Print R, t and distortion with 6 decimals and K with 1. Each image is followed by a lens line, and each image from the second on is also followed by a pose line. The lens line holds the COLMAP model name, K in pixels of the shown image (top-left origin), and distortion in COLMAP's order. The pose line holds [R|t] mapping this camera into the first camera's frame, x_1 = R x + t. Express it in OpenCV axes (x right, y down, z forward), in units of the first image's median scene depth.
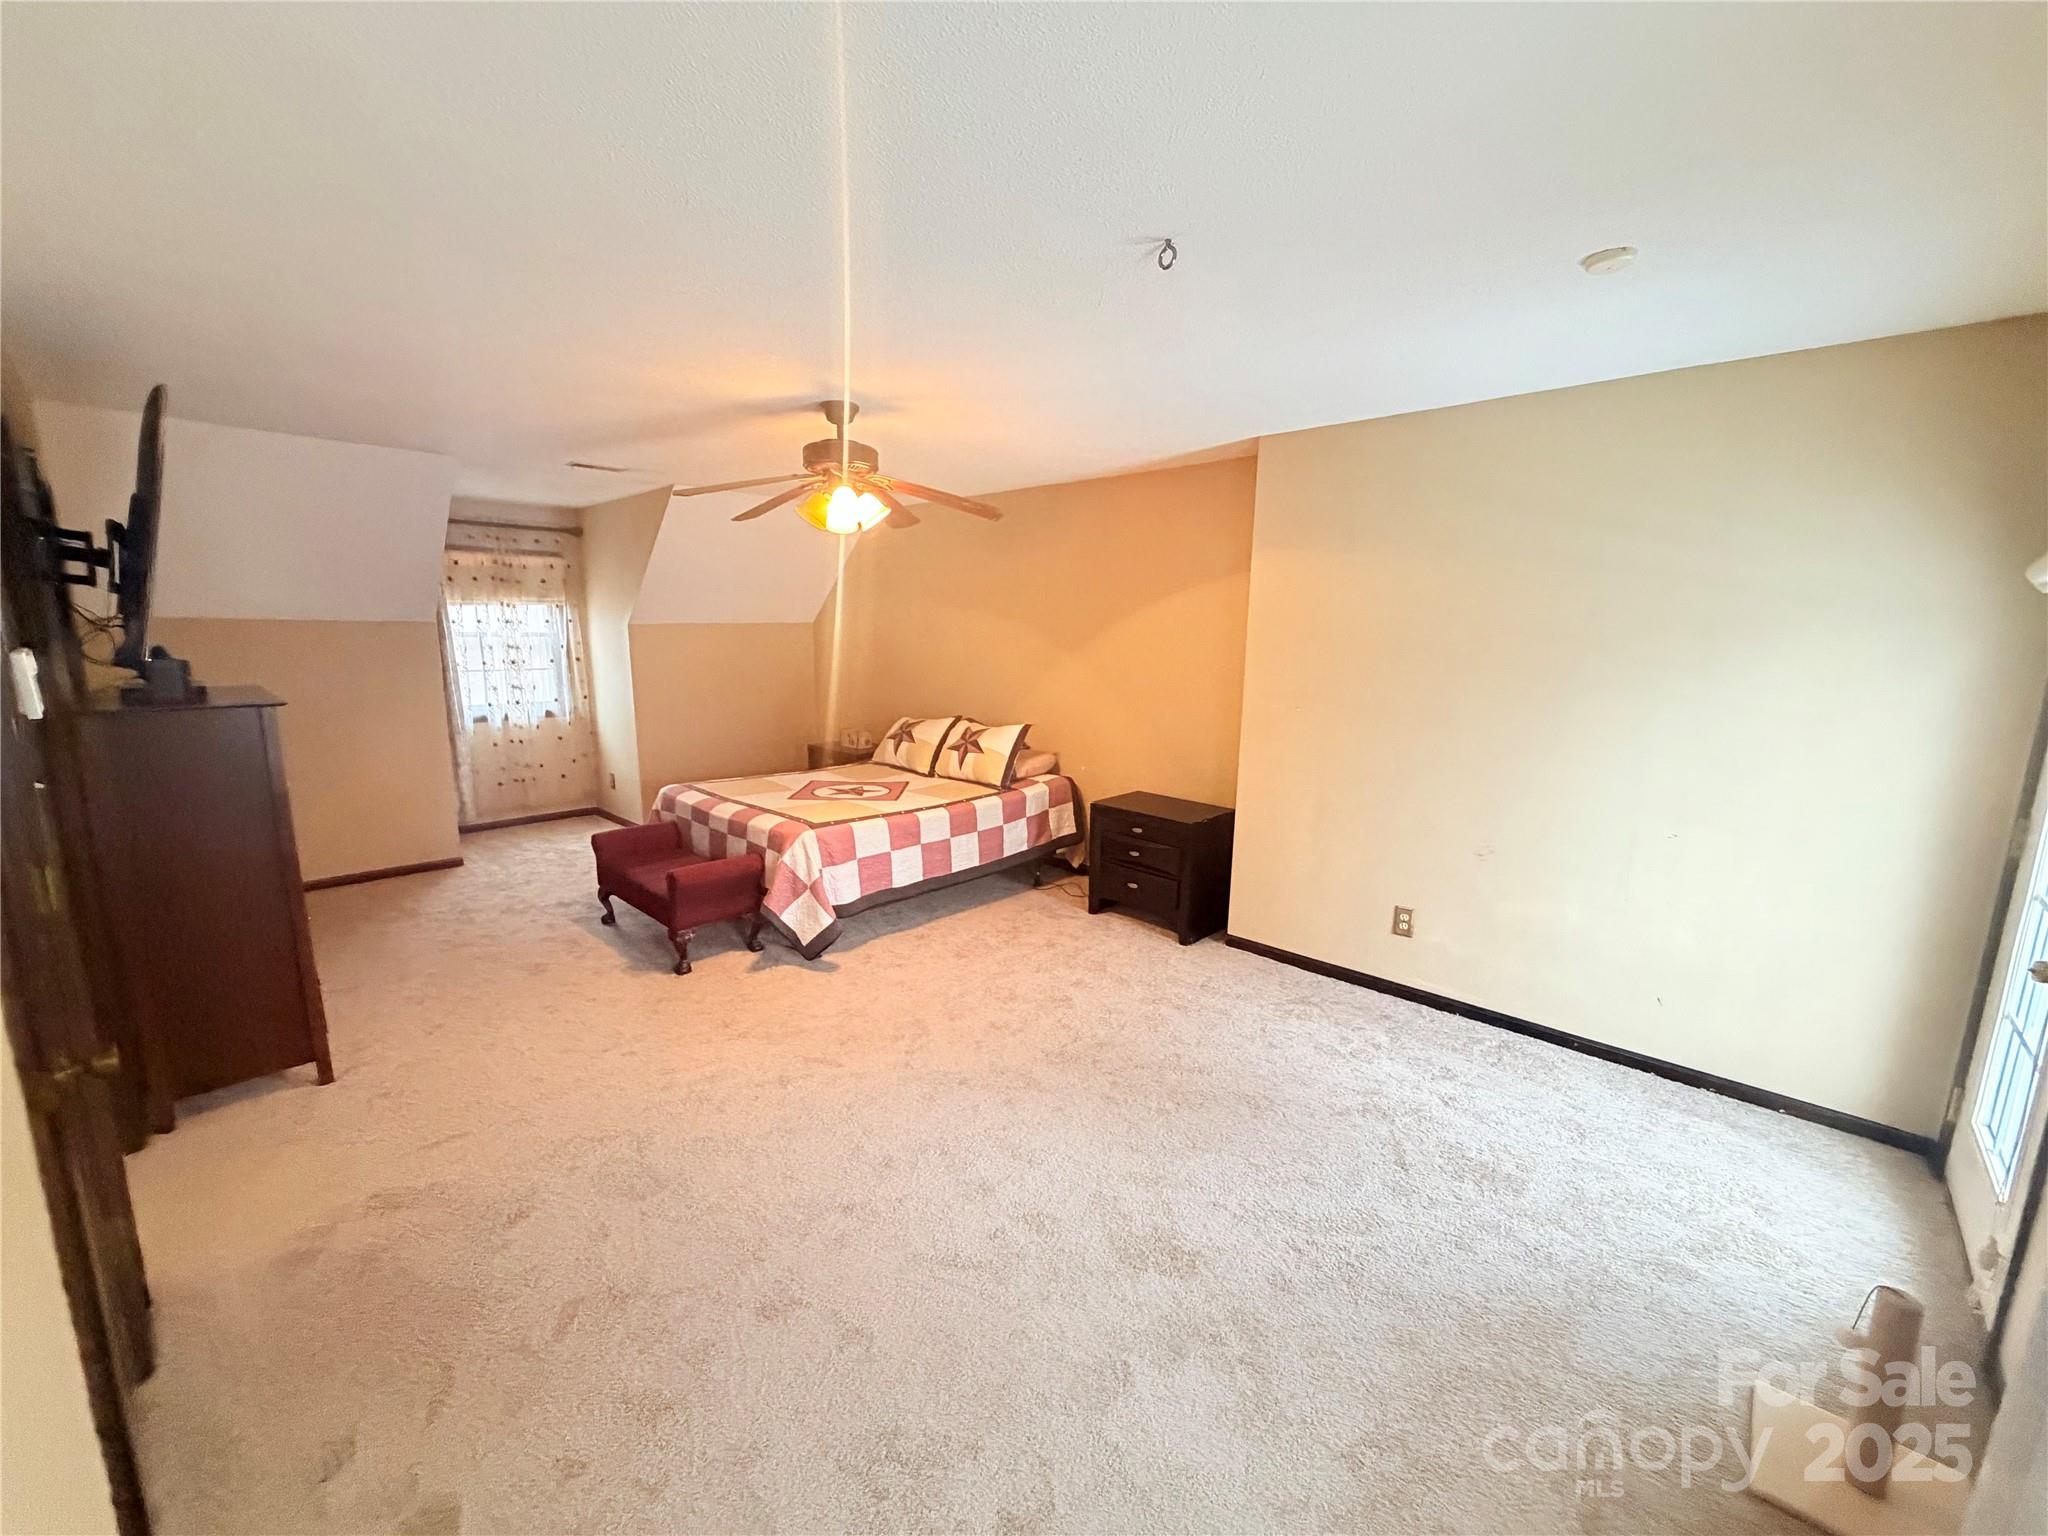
lens RADIAL K [[825.4, 0, 1018.4], [0, 825.4, 771.2], [0, 0, 1]] dist [0.000877, -0.000175]
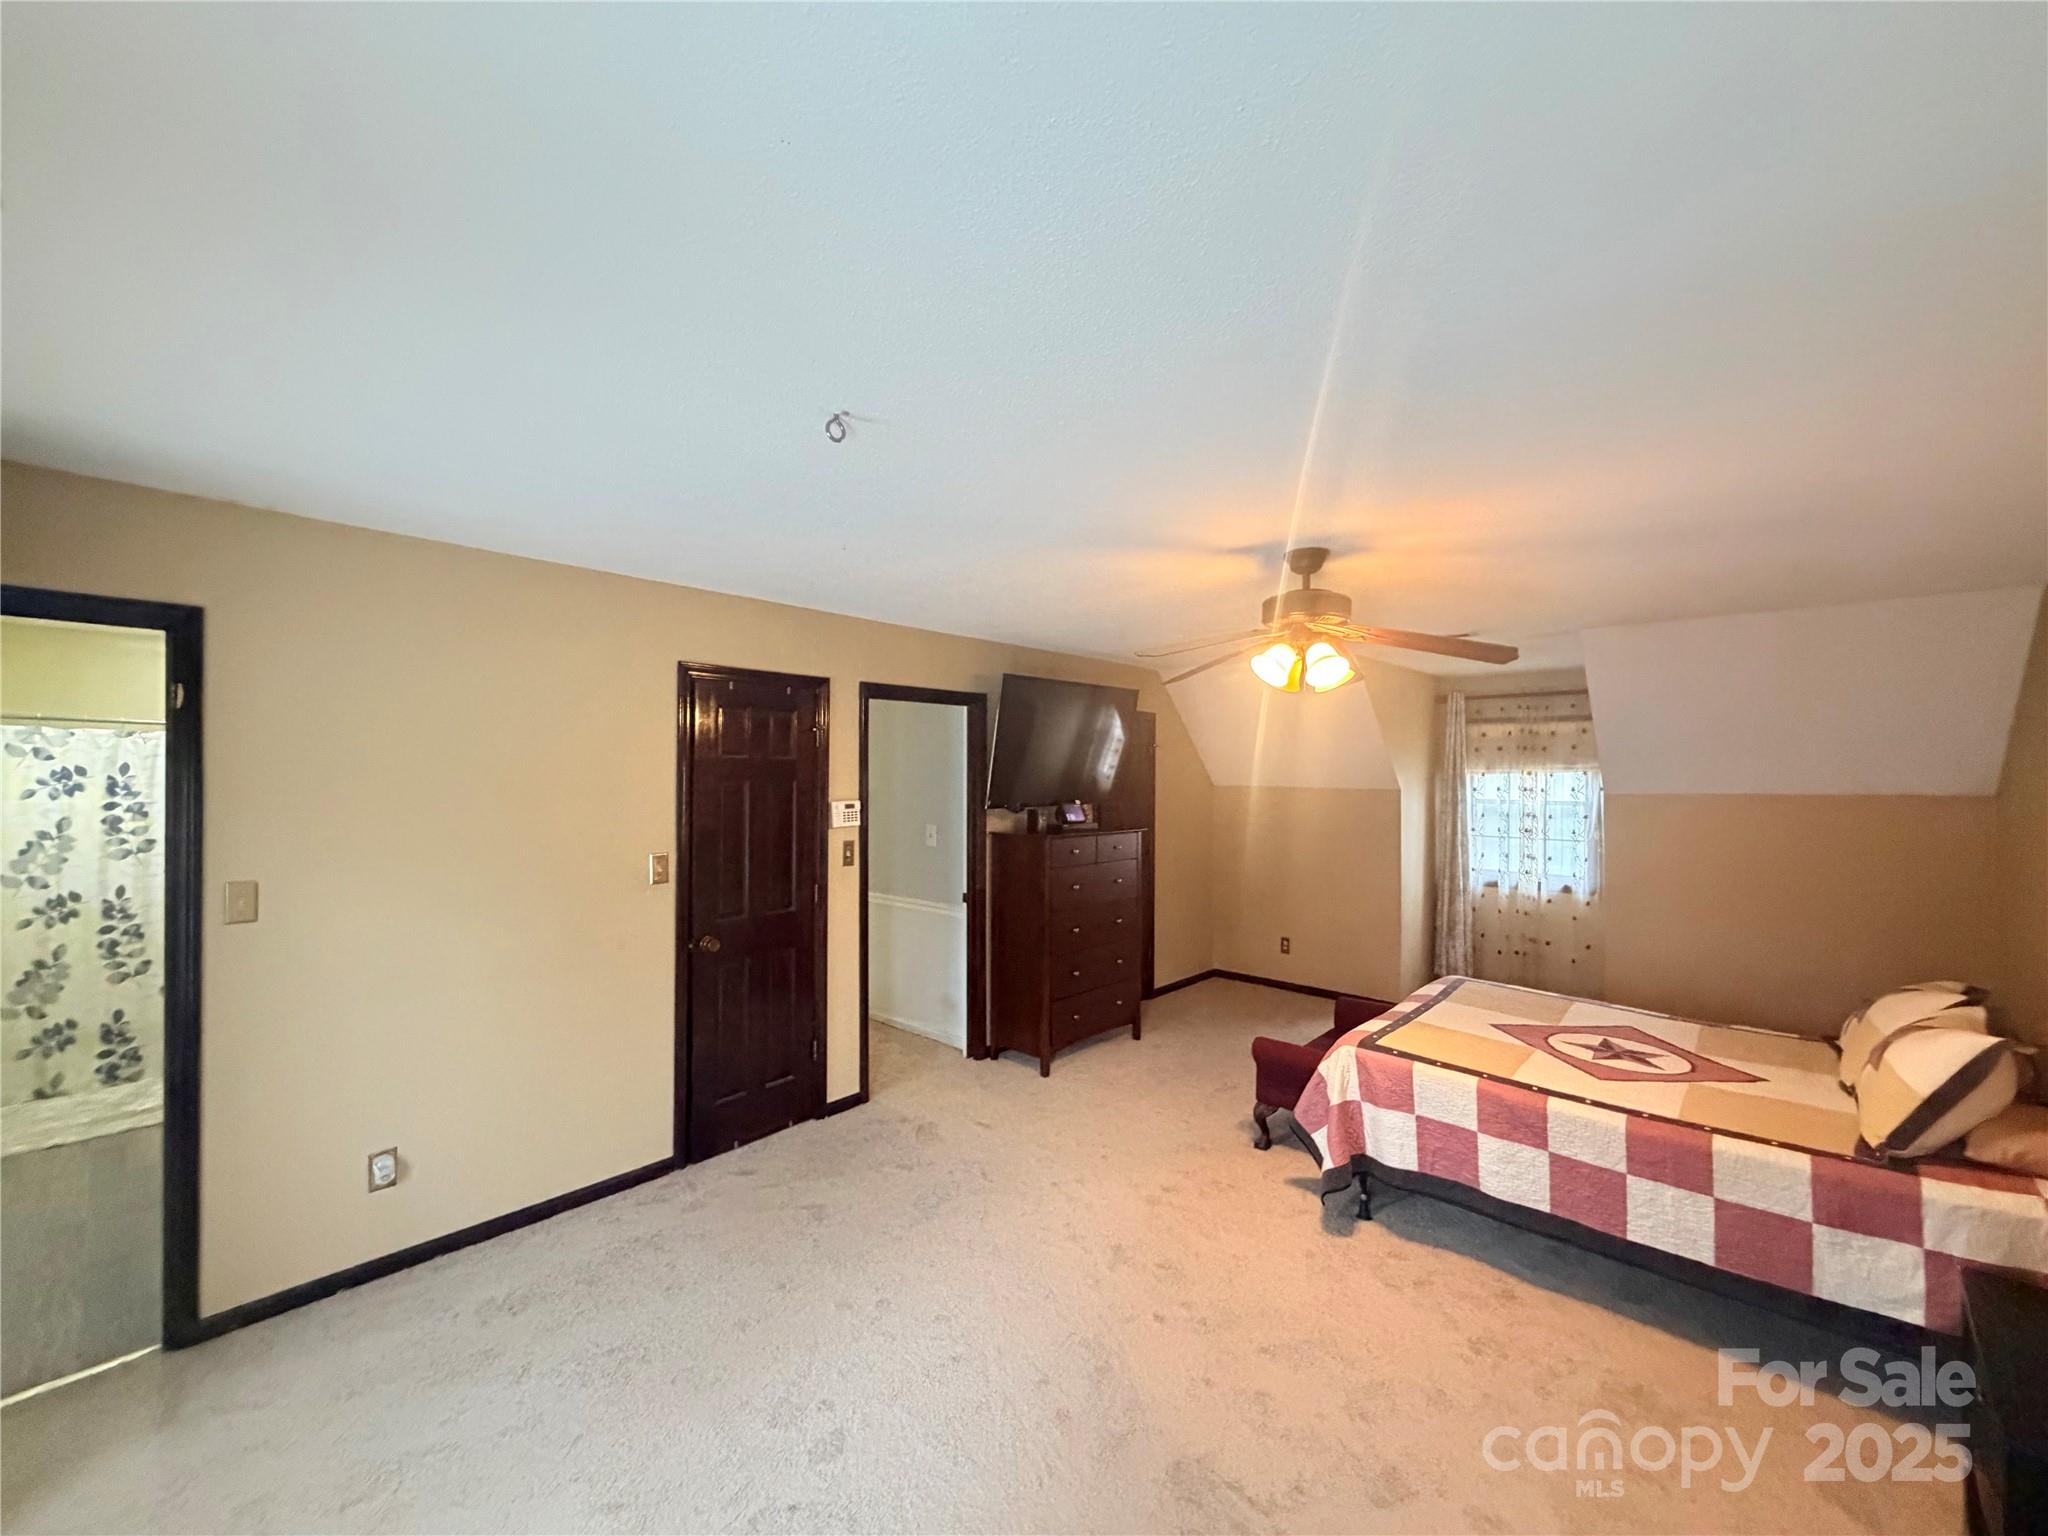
lens RADIAL K [[825.4, 0, 1018.4], [0, 825.4, 771.2], [0, 0, 1]] dist [0.000877, -0.000175]
pose [[0.002303, -0.015544, -0.999877, 0.440288], [-0.180030, 0.983536, -0.015704, -0.096027], [0.983658, 0.180044, -0.000533, 0.492058]]
